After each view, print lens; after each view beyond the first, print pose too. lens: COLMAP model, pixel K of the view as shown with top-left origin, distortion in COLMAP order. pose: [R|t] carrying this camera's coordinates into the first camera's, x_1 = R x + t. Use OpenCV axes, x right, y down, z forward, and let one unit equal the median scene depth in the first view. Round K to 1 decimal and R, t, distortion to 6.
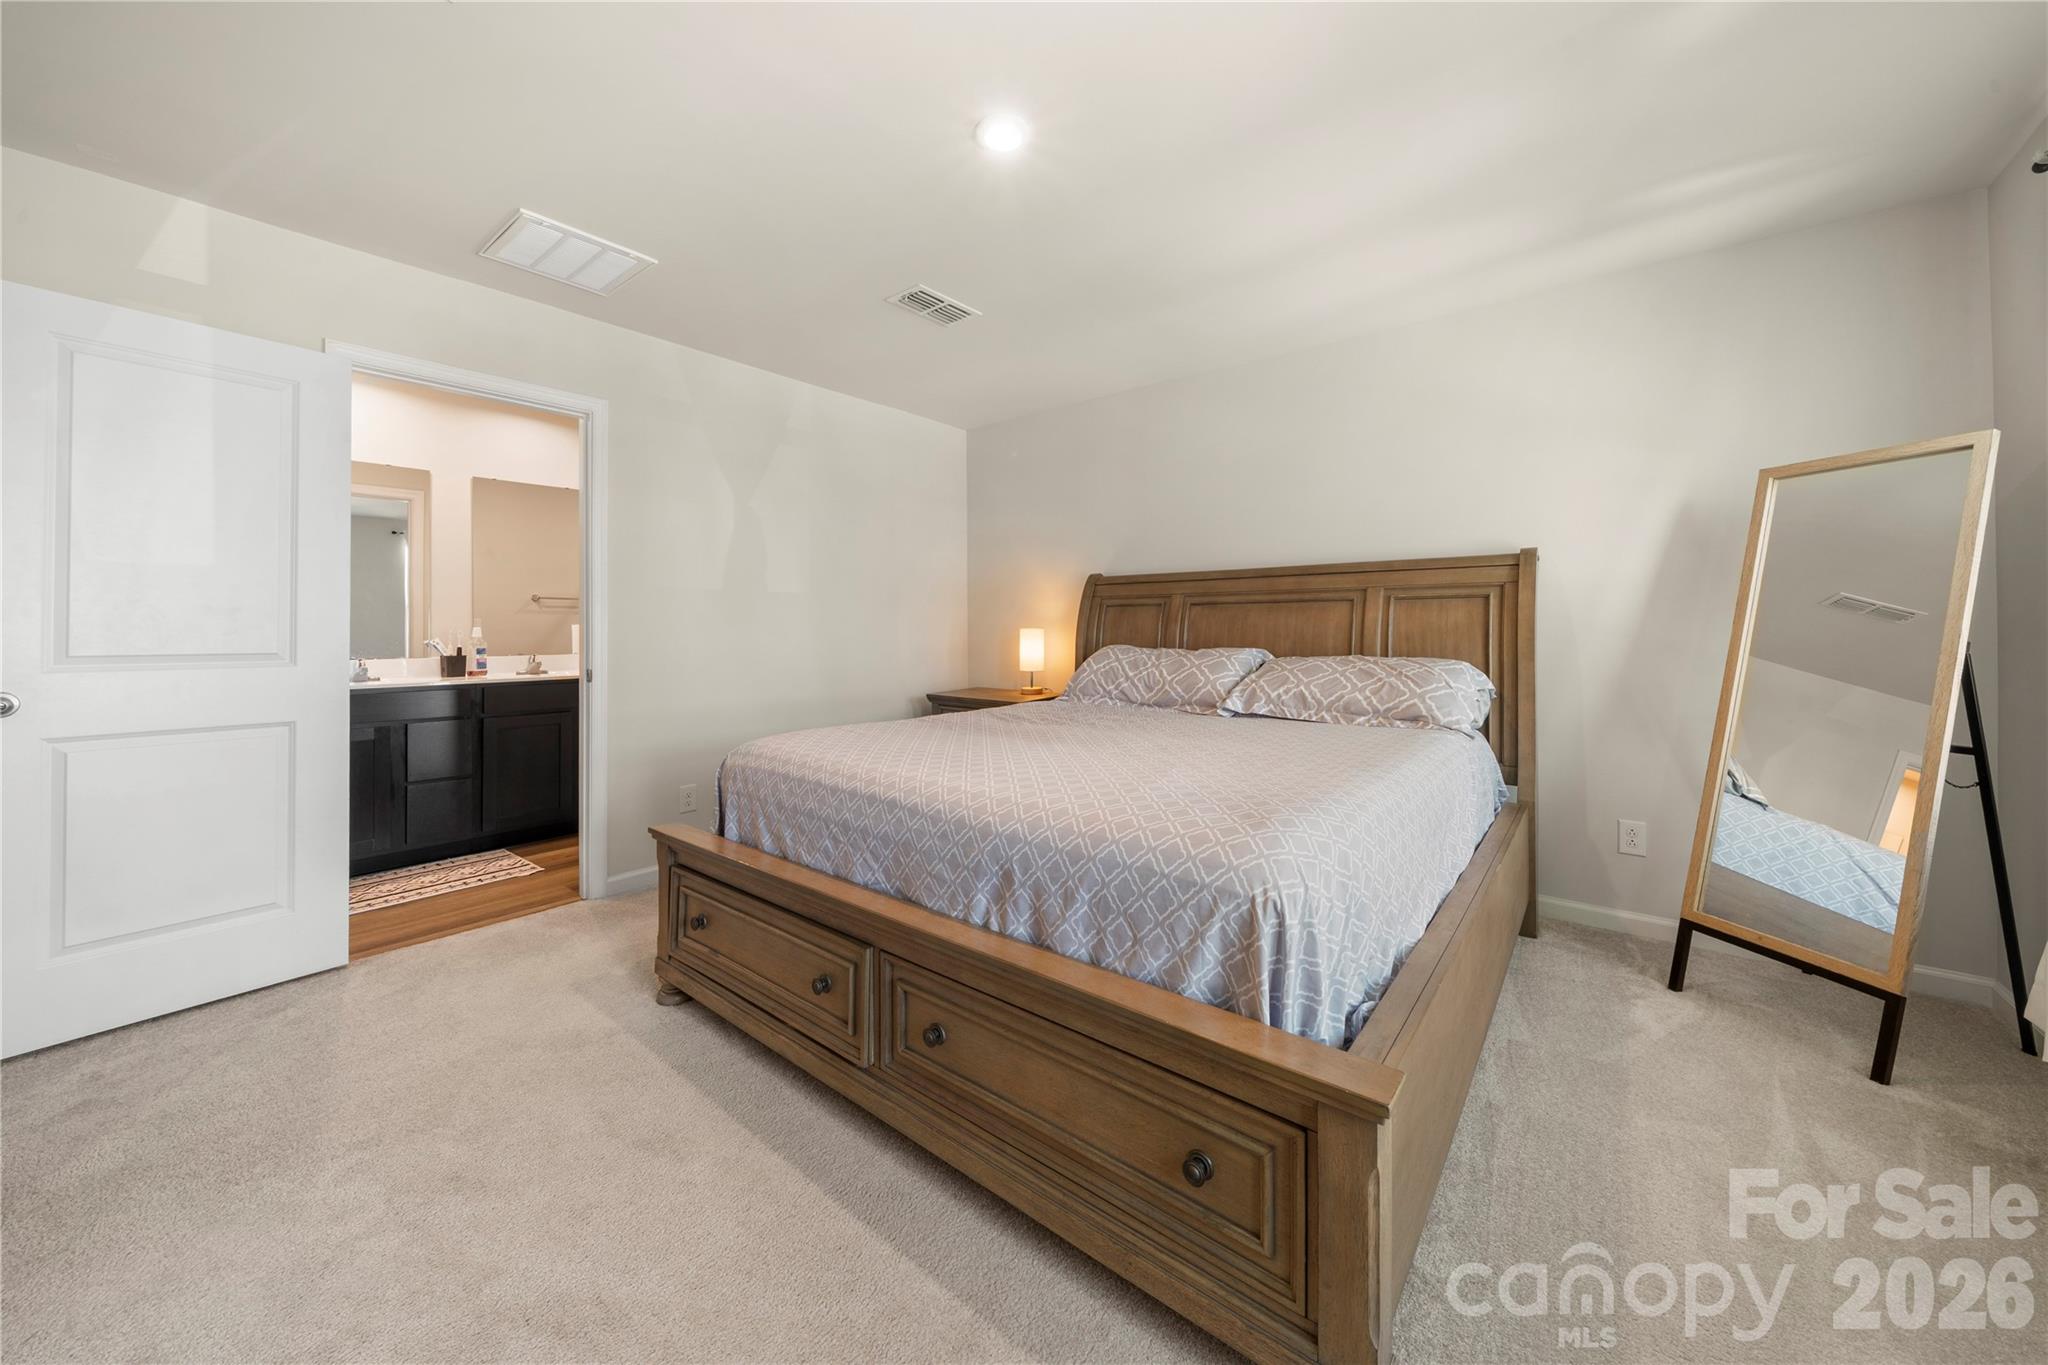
lens RADIAL K [[700.1, 0, 1043.5], [0, 700.1, 624.8], [0, 0, 1]] dist [-0.003943, 0.000060]
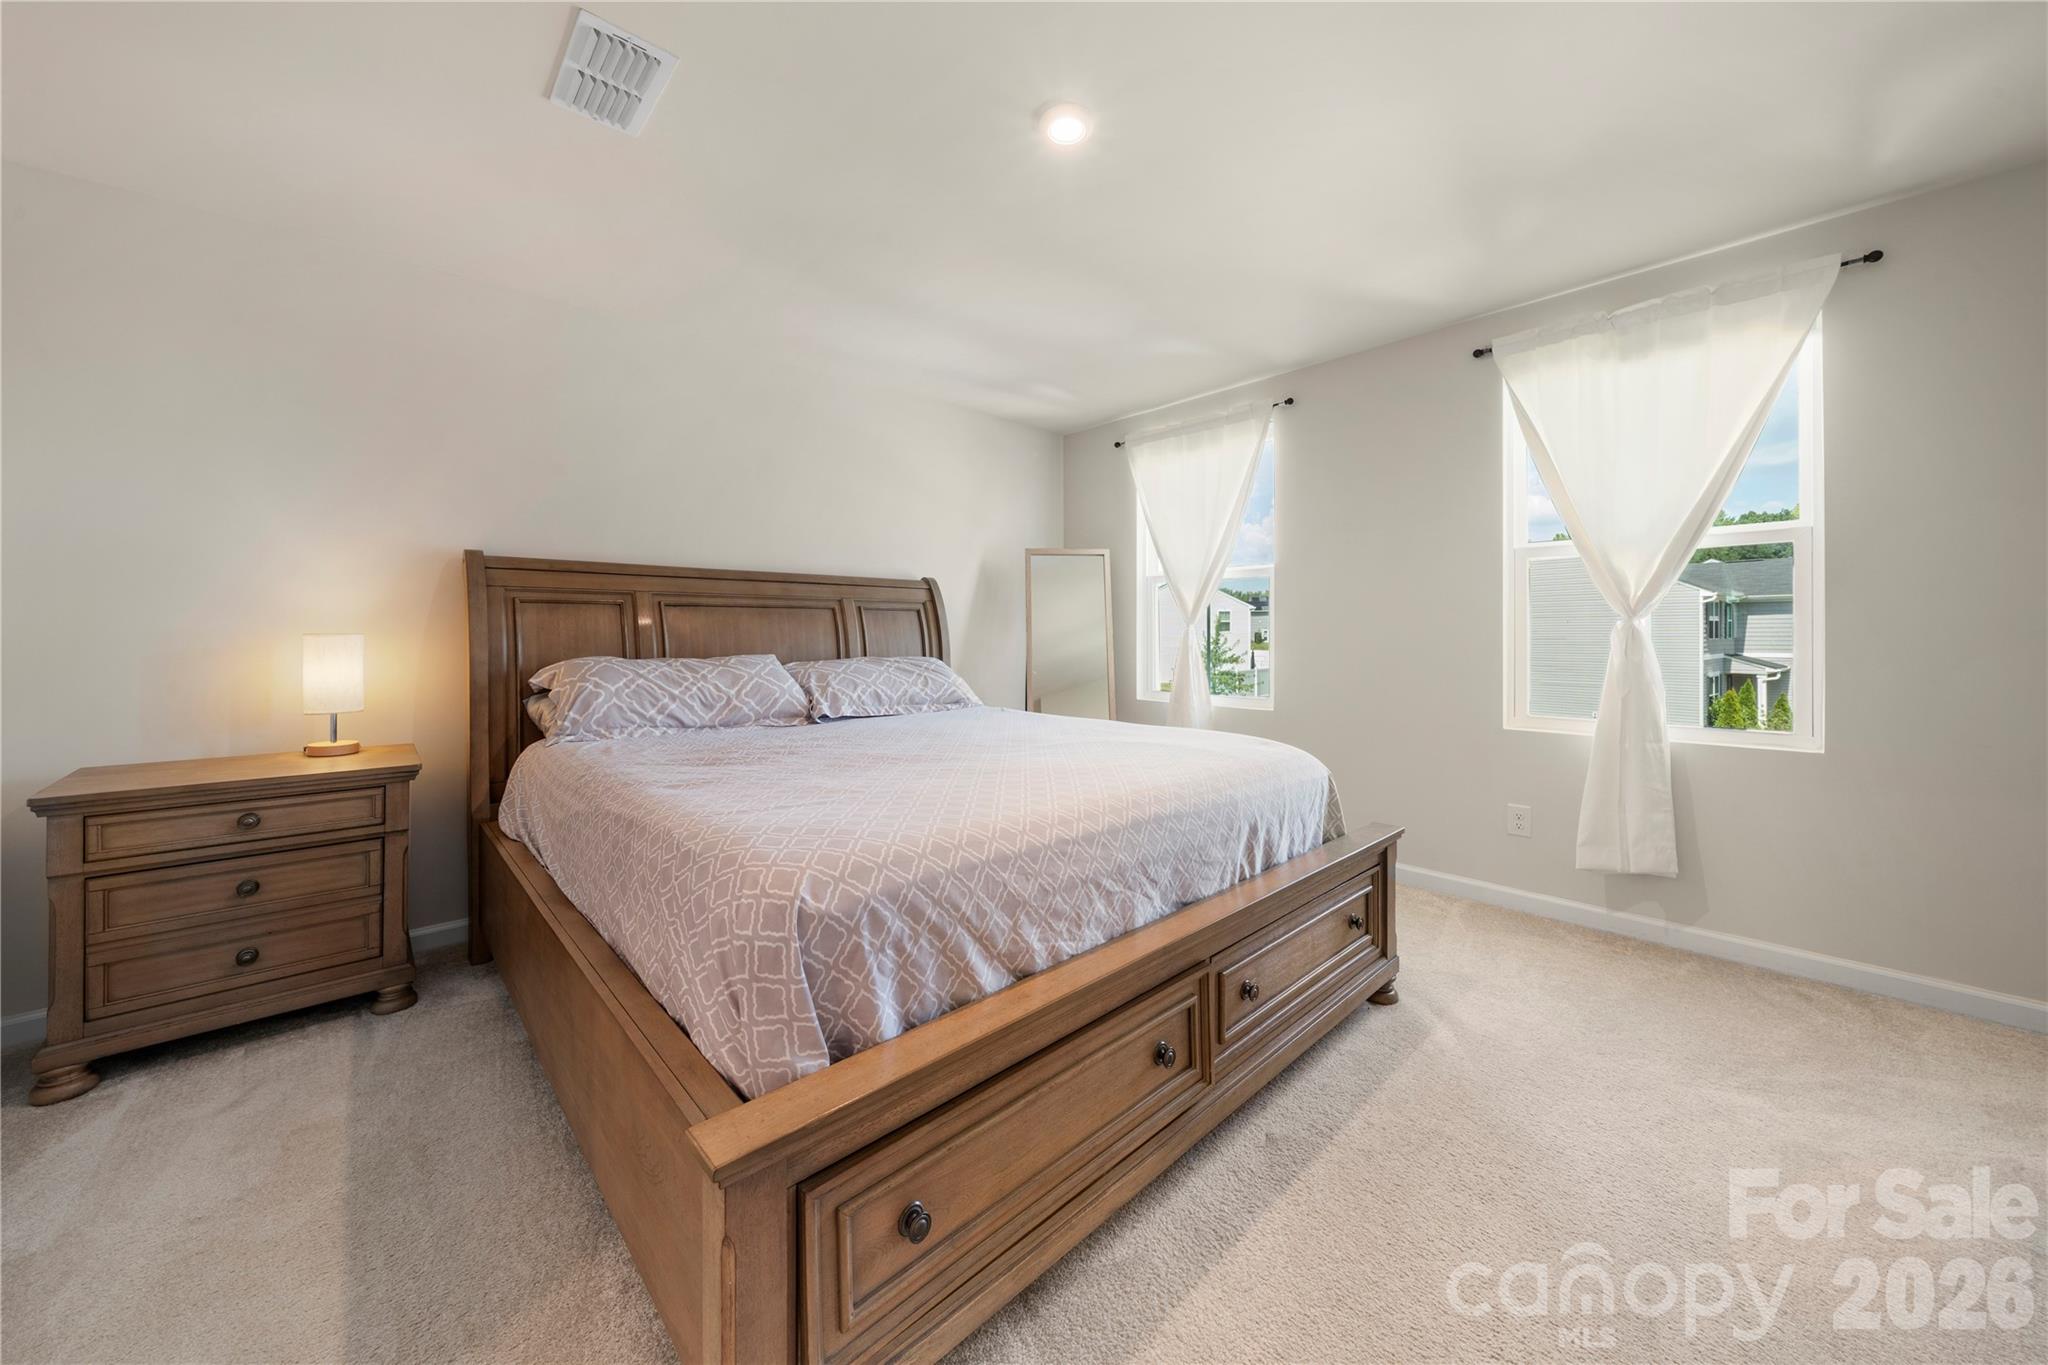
lens RADIAL K [[700.1, 0, 979.6], [0, 700.1, 634.4], [0, 0, 1]] dist [-0.003943, 0.000060]
pose [[0.209420, 0.000464, 0.977826, -0.725237], [-0.003582, 0.999994, 0.000293, 0.005325], [-0.977819, -0.003564, 0.209420, 0.637017]]
